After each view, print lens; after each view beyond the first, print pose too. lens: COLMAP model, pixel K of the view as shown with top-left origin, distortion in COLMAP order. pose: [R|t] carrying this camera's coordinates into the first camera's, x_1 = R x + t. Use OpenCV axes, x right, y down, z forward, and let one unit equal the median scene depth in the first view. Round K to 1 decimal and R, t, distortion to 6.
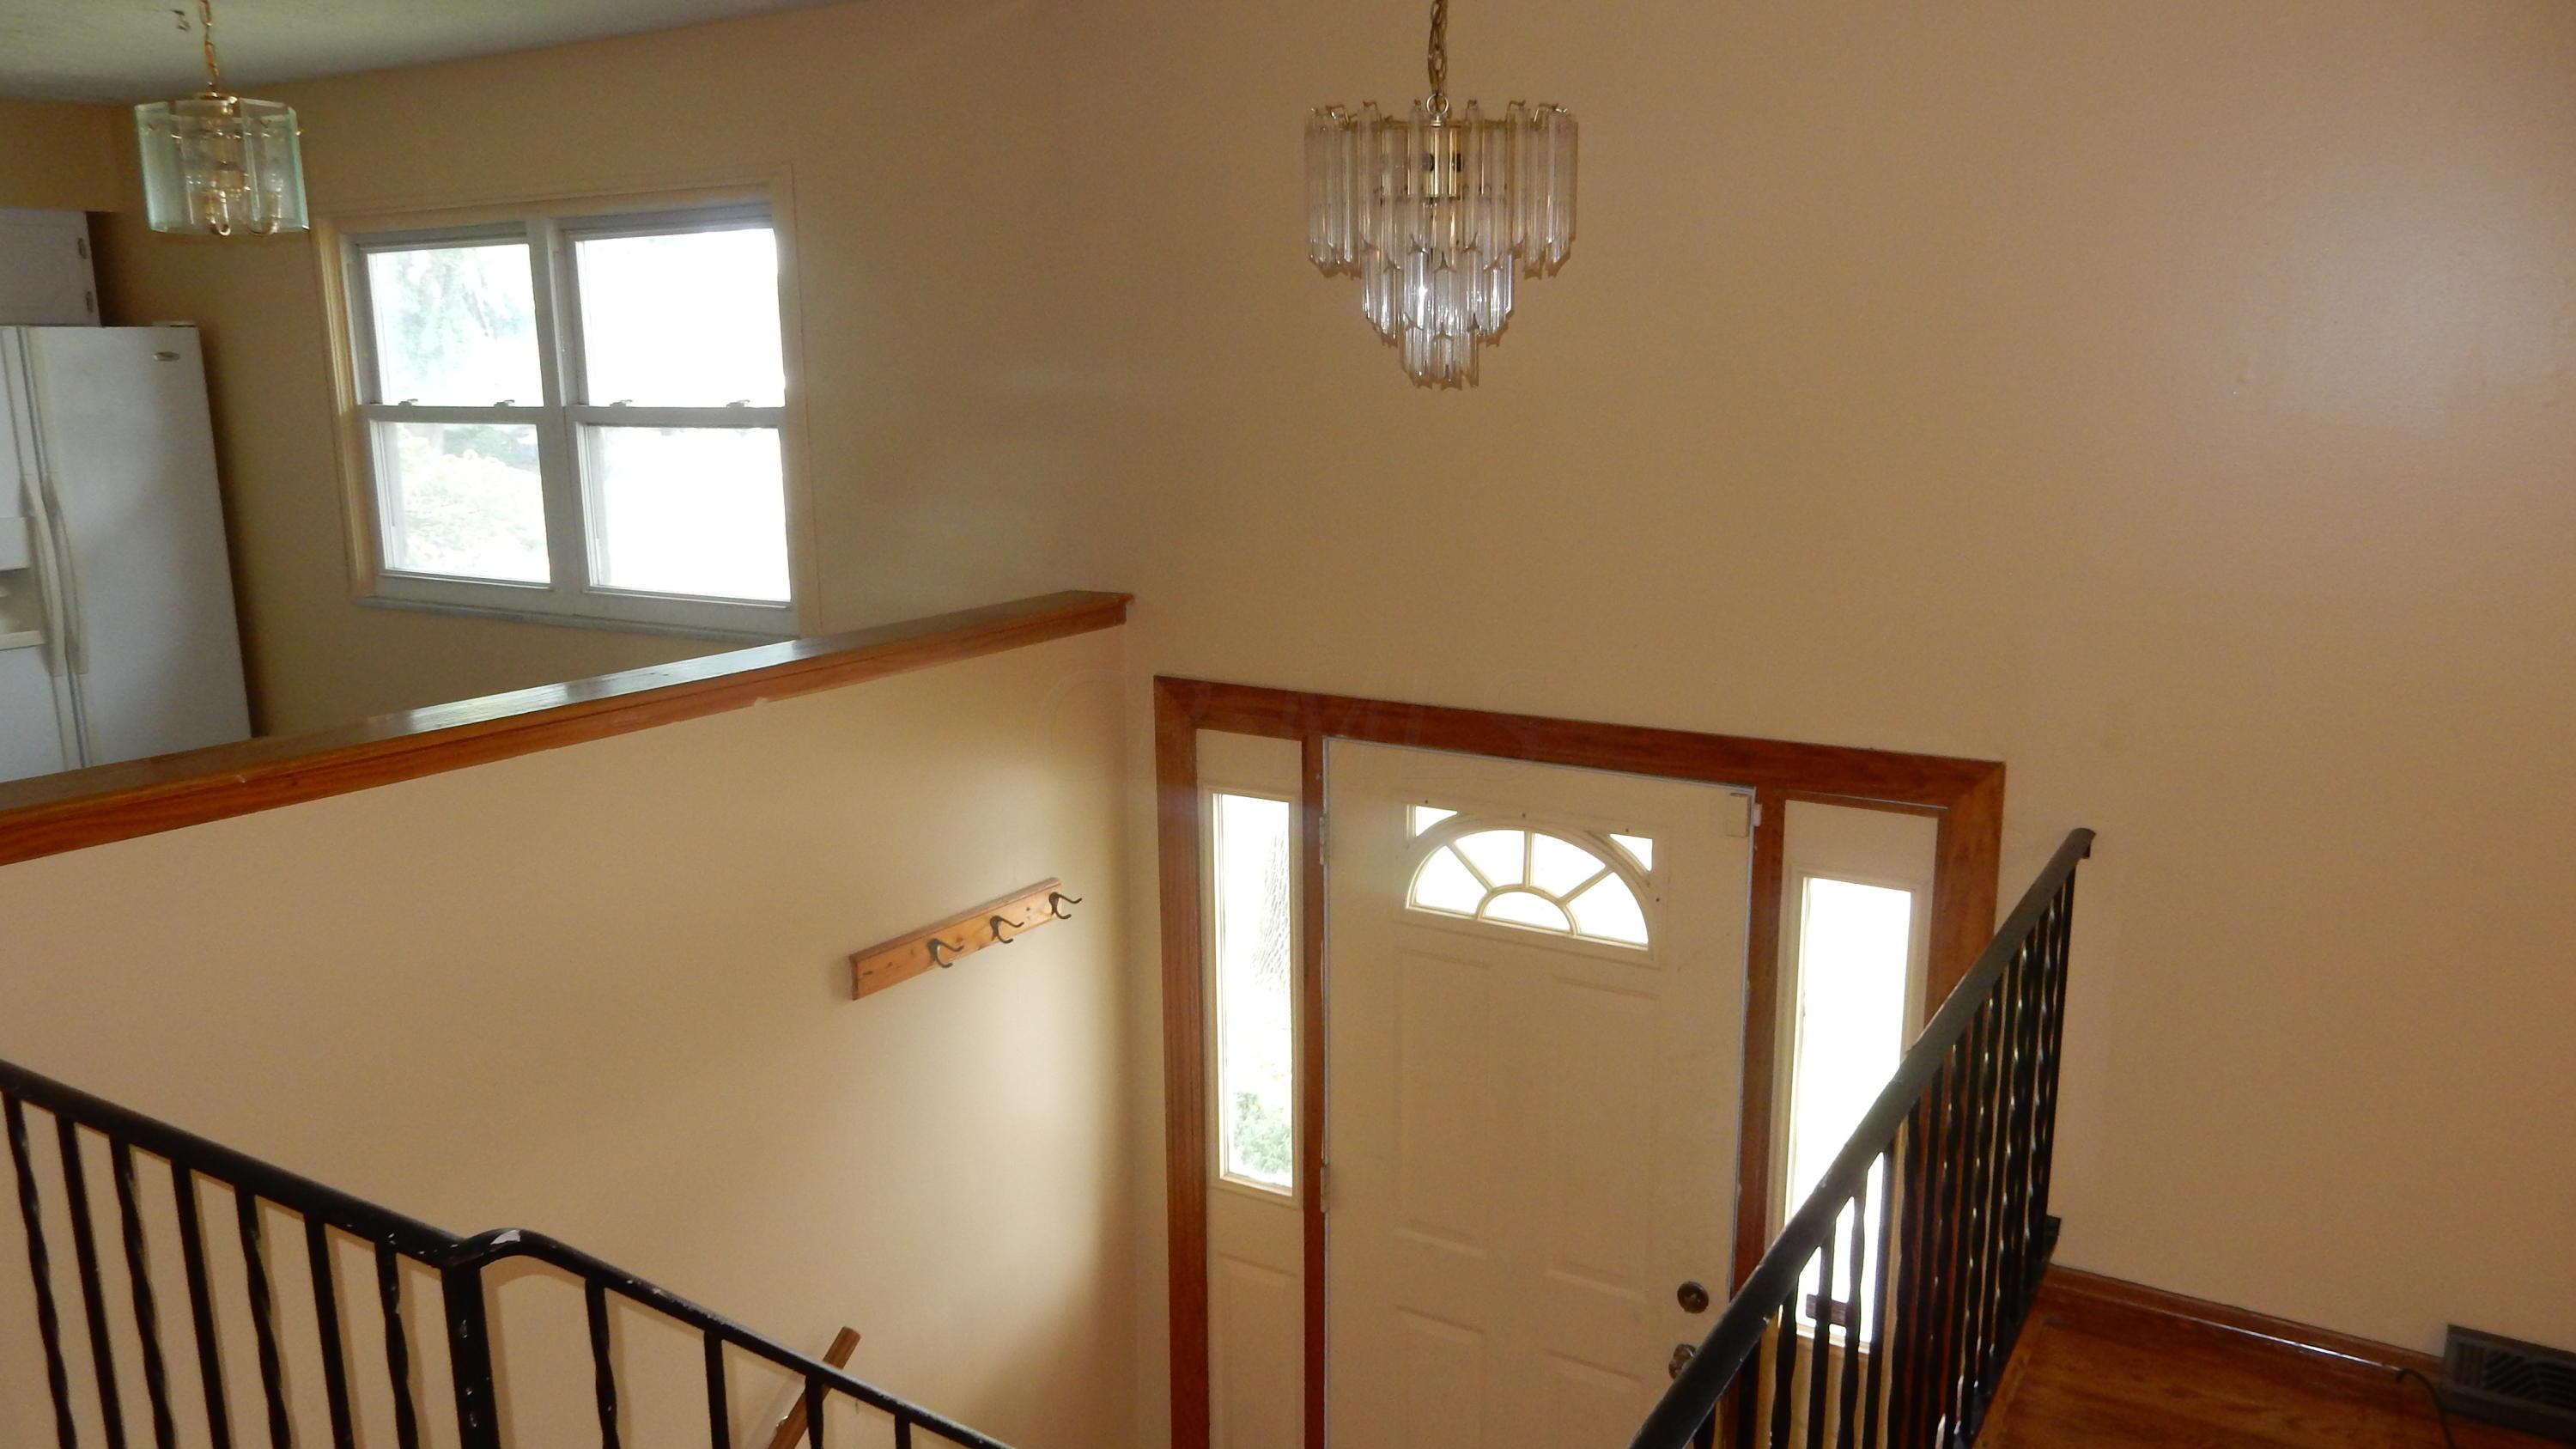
lens RADIAL K [[1840.9, 0, 1303.9], [0, 1840.9, 715.9], [0, 0, 1]] dist [-0.011871, -0.002178]
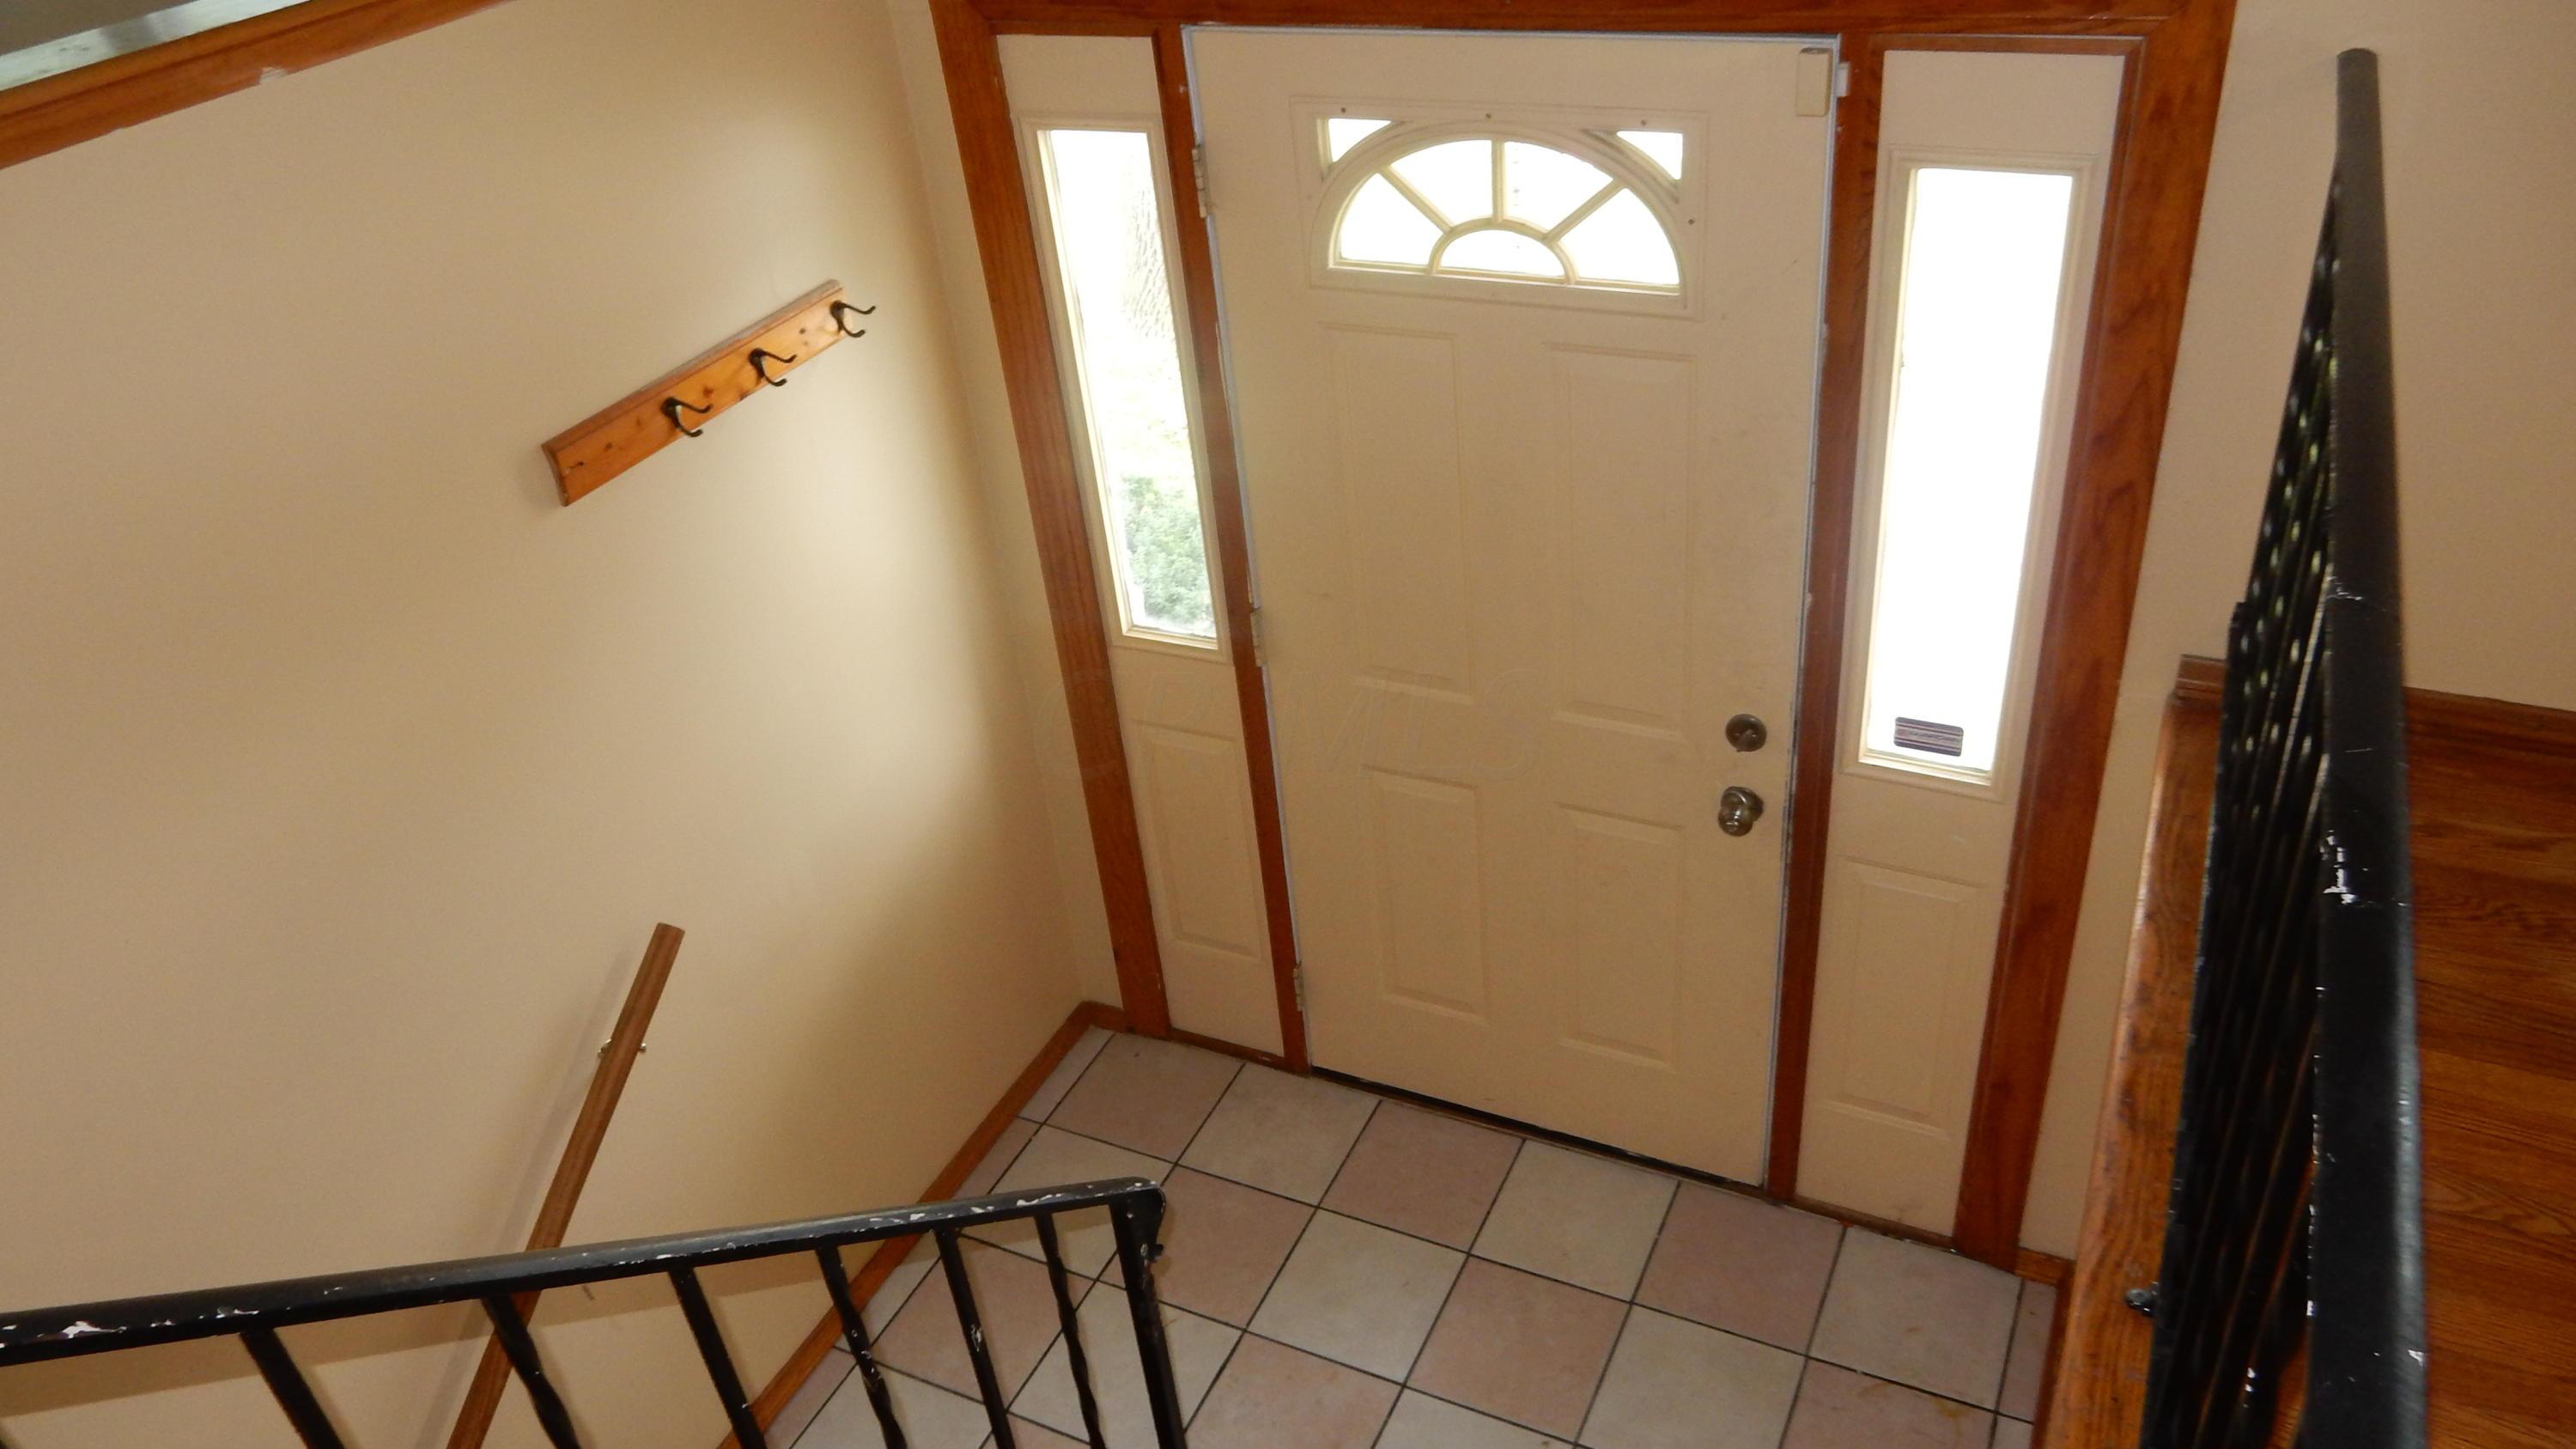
lens RADIAL K [[1840.9, 0, 1303.9], [0, 1840.9, 715.9], [0, 0, 1]] dist [-0.011871, -0.002178]
pose [[0.991071, -0.127461, 0.039141, -0.004687], [0.104145, 0.923304, 0.369681, -0.000198], [-0.083259, -0.362304, 0.928334, 0.283607]]
